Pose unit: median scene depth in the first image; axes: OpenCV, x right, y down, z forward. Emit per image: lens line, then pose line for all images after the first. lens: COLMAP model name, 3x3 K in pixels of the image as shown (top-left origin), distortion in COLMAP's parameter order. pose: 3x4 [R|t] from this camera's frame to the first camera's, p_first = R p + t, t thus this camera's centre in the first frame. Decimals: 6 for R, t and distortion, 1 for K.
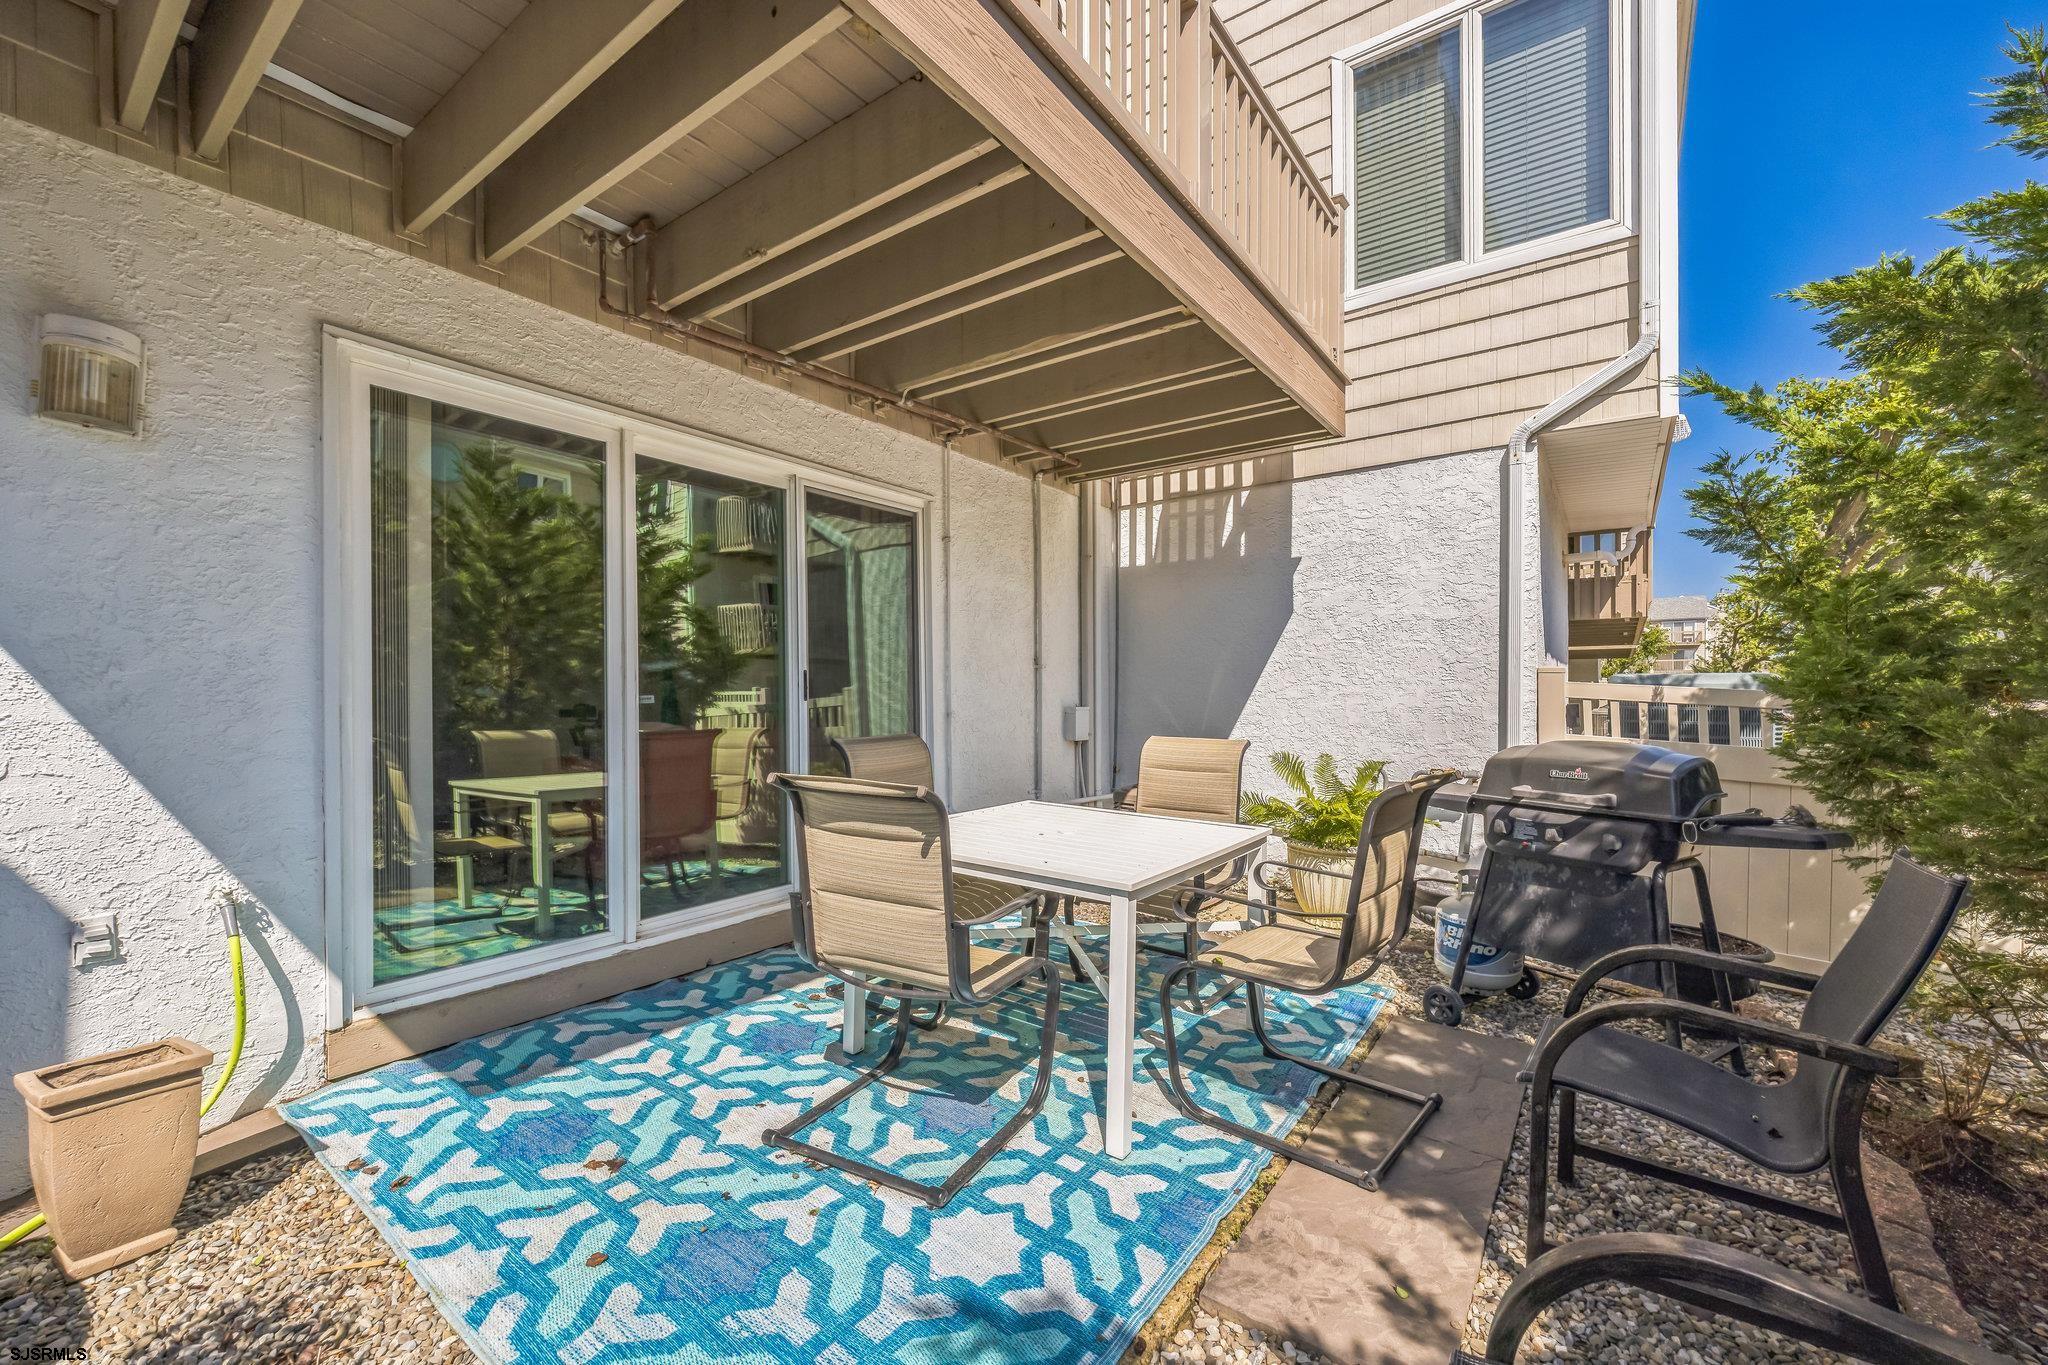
lens RADIAL K [[820.6, 0, 1020.1], [0, 820.6, 691.0], [0, 0, 1]] dist [0.013199, -0.001217]
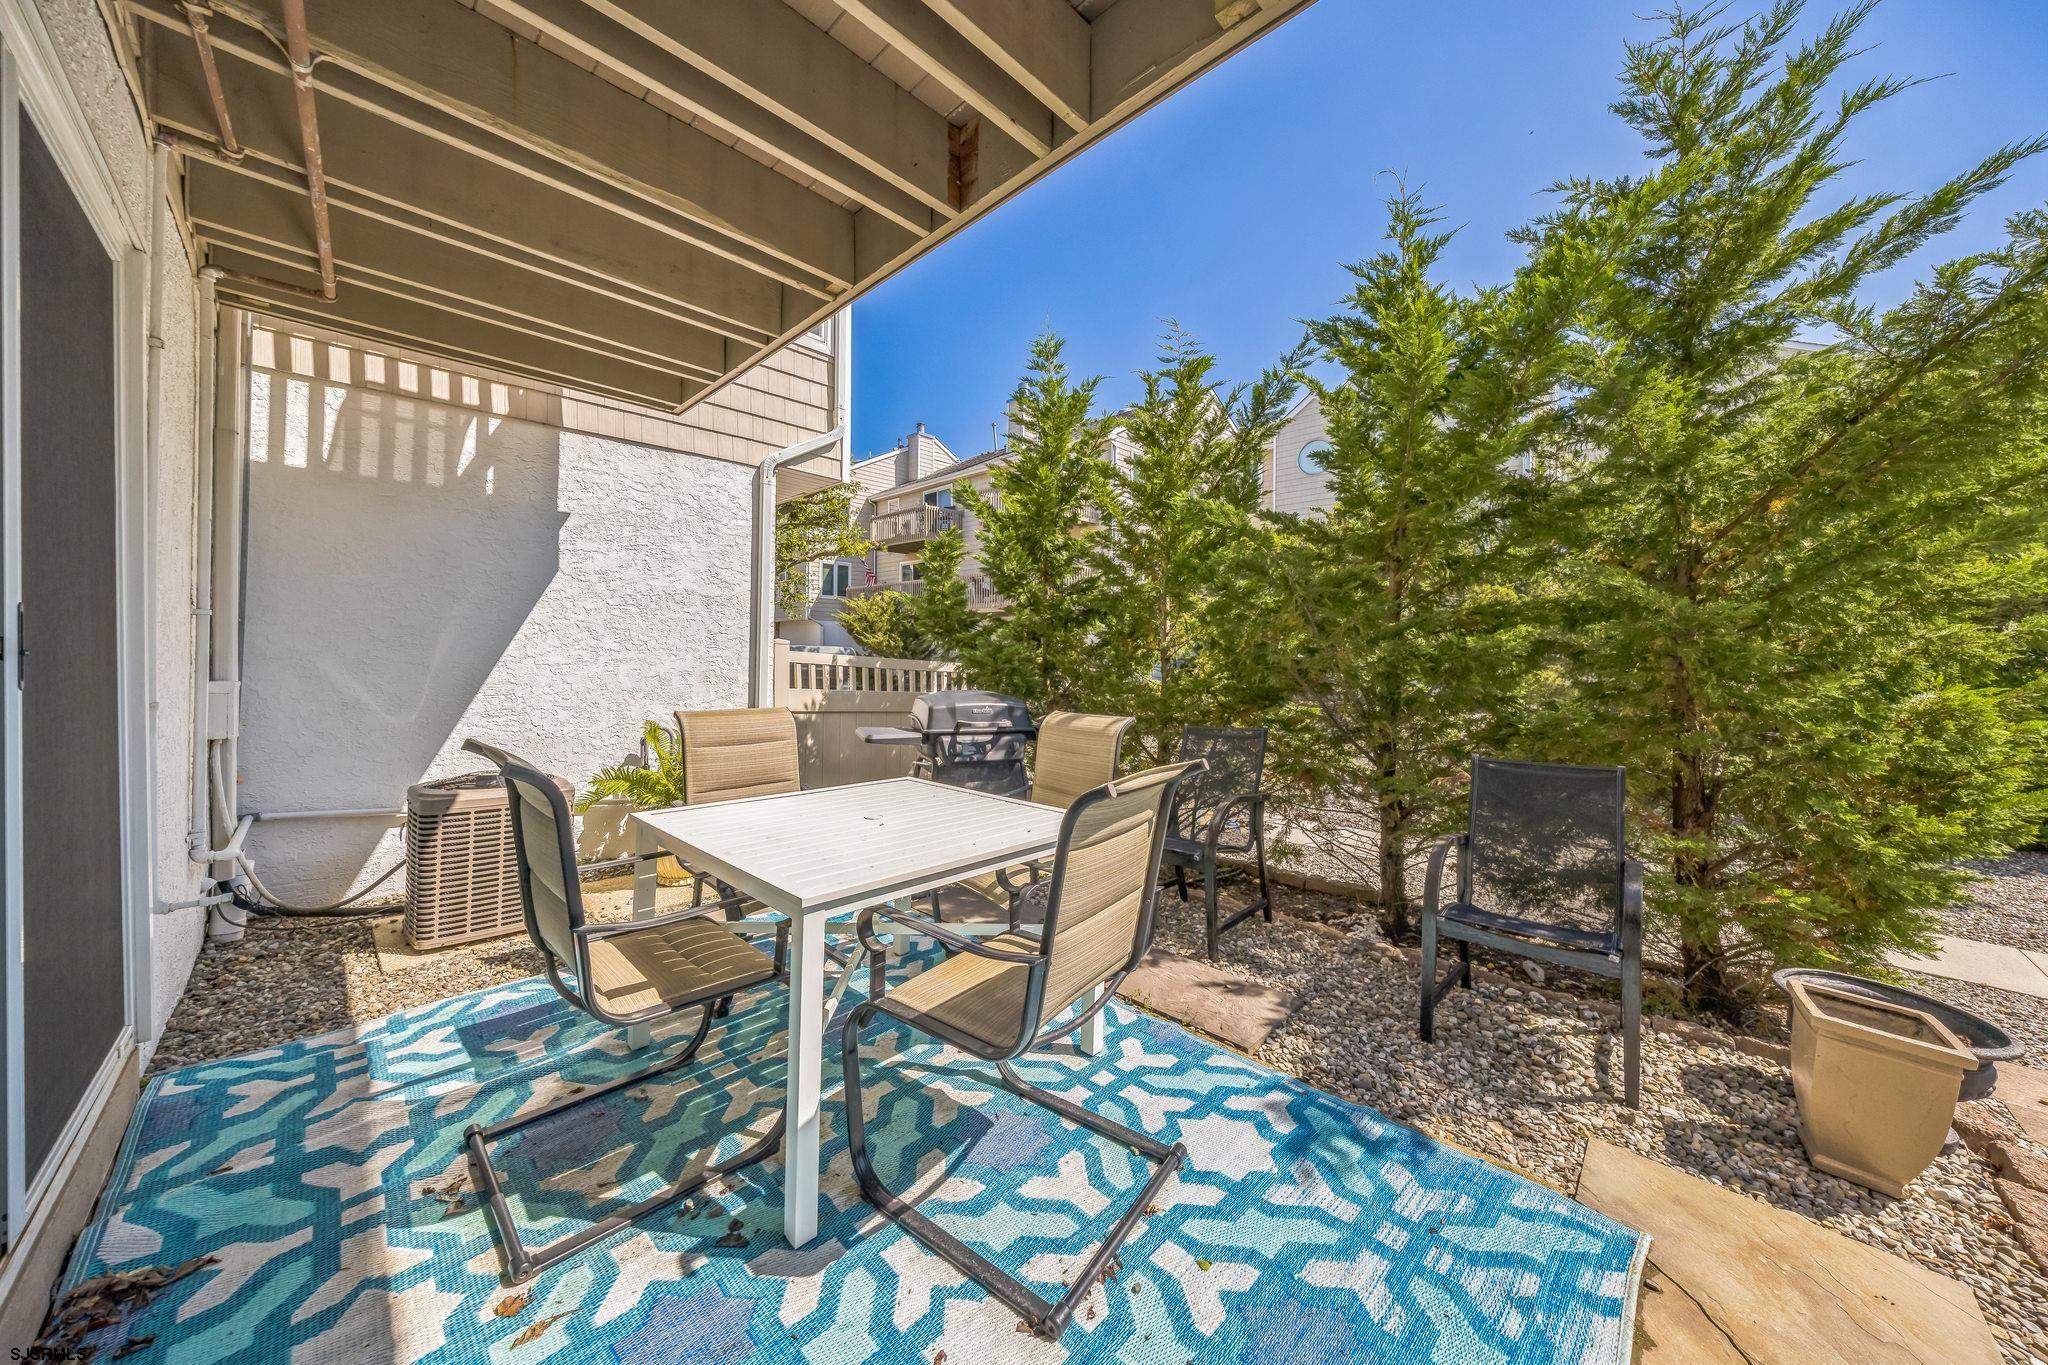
lens RADIAL K [[685.6, 0, 1004.0], [0, 685.6, 654.7], [0, 0, 1]] dist [-0.006972, -0.000012]
pose [[0.151842, 0.002418, 0.988402, -0.717134], [-0.010442, 0.999945, -0.000842, -0.011943], [-0.988350, -0.010193, 0.151859, 0.792219]]
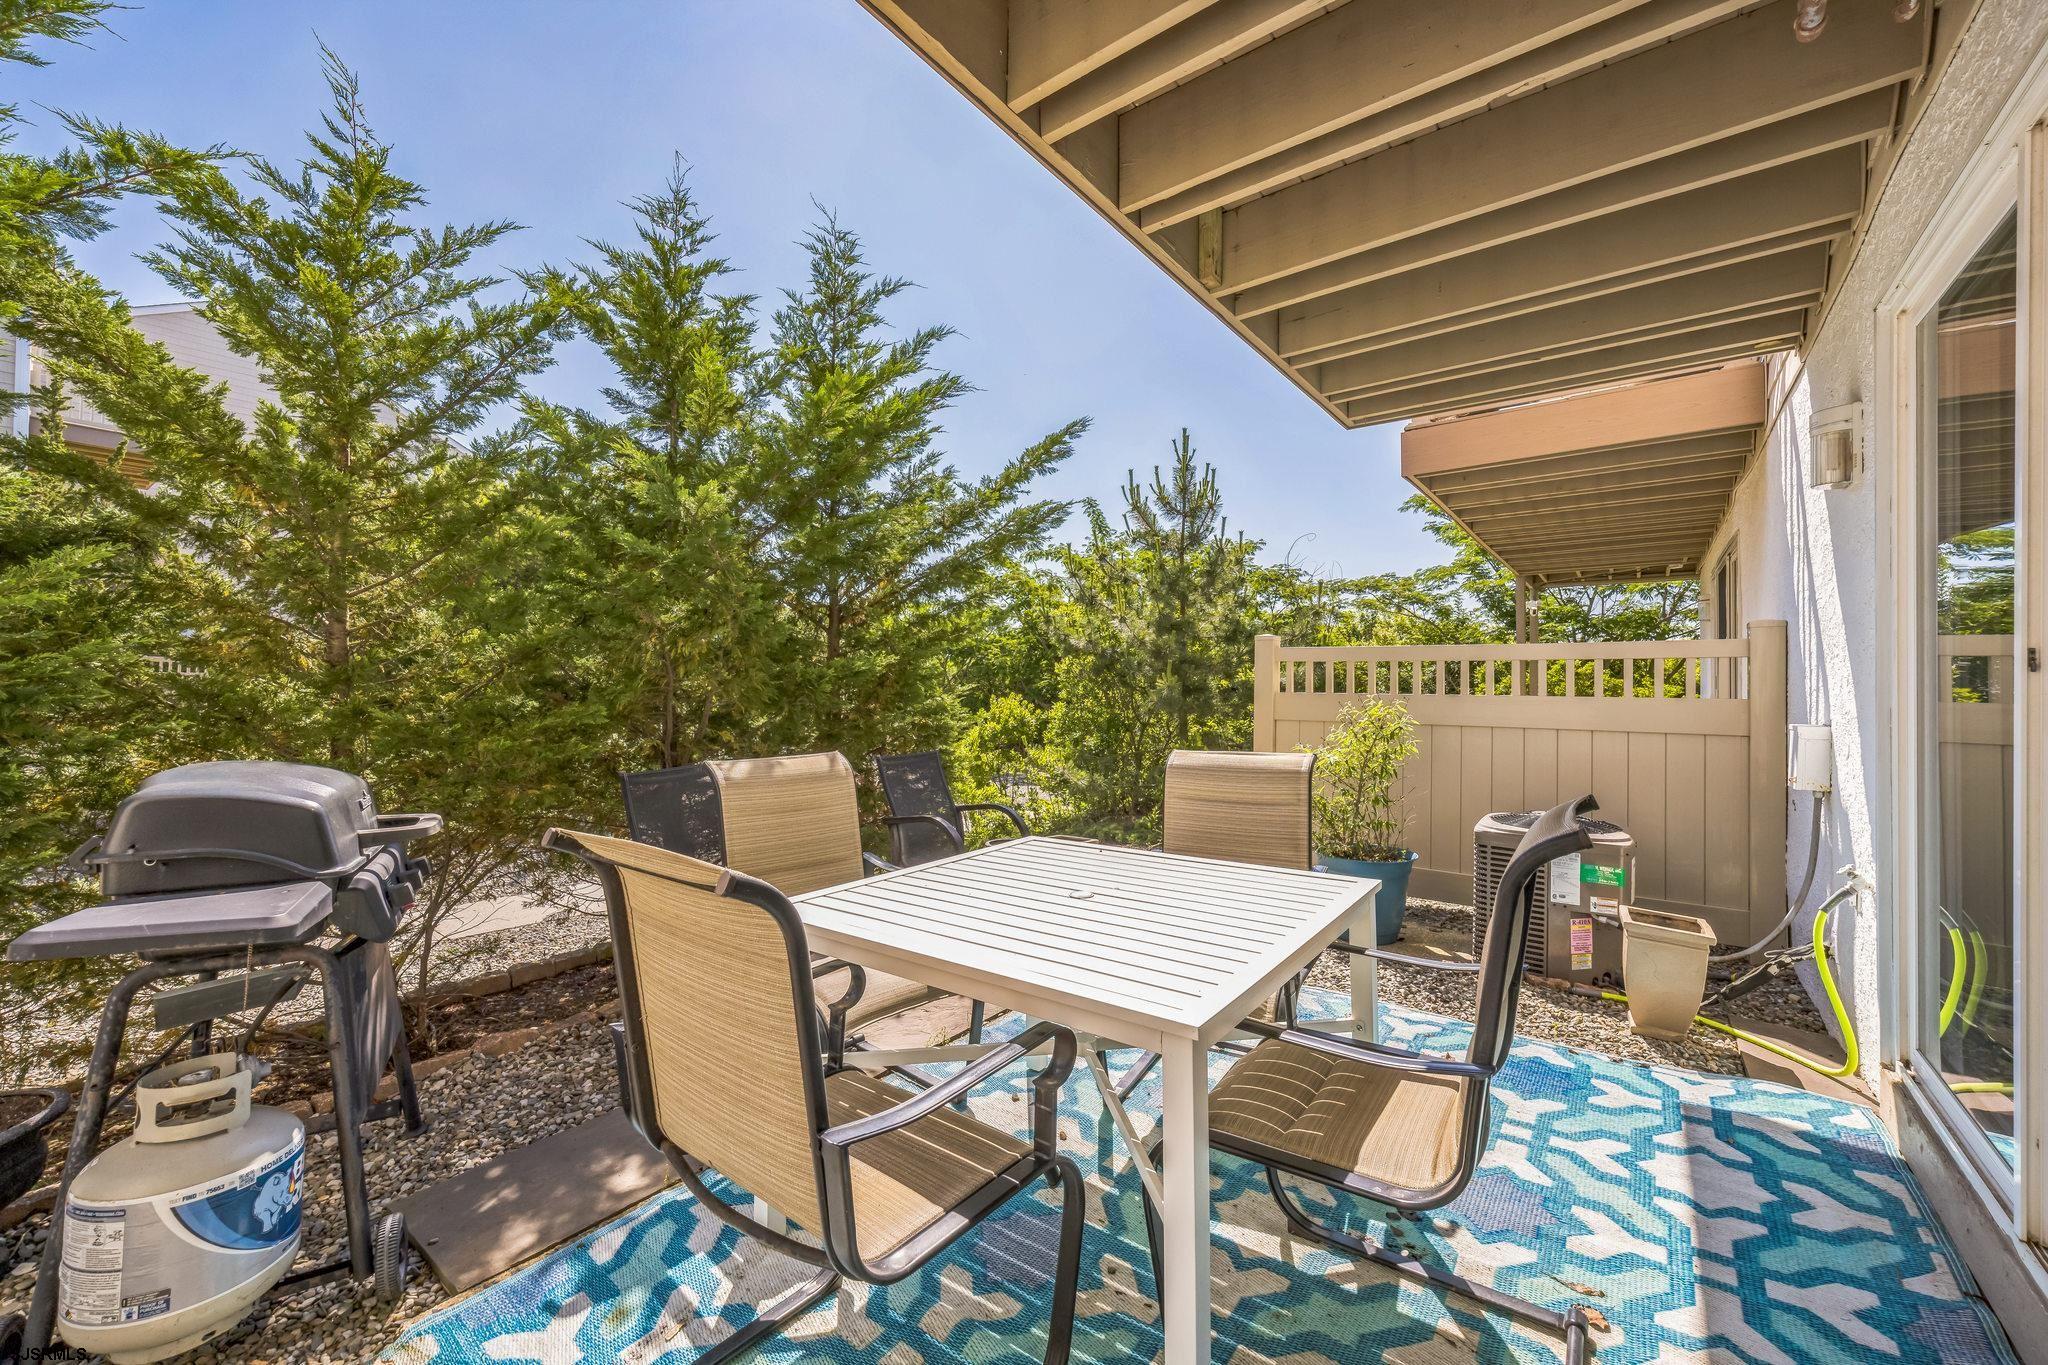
lens RADIAL K [[820.6, 0, 1026.3], [0, 820.6, 688.1], [0, 0, 1]] dist [0.013199, -0.001217]
pose [[-0.999977, -0.003718, 0.005604, 0.102941], [-0.003744, 0.999982, -0.004673, 0.004986], [-0.005586, -0.004694, -0.999973, 1.790748]]
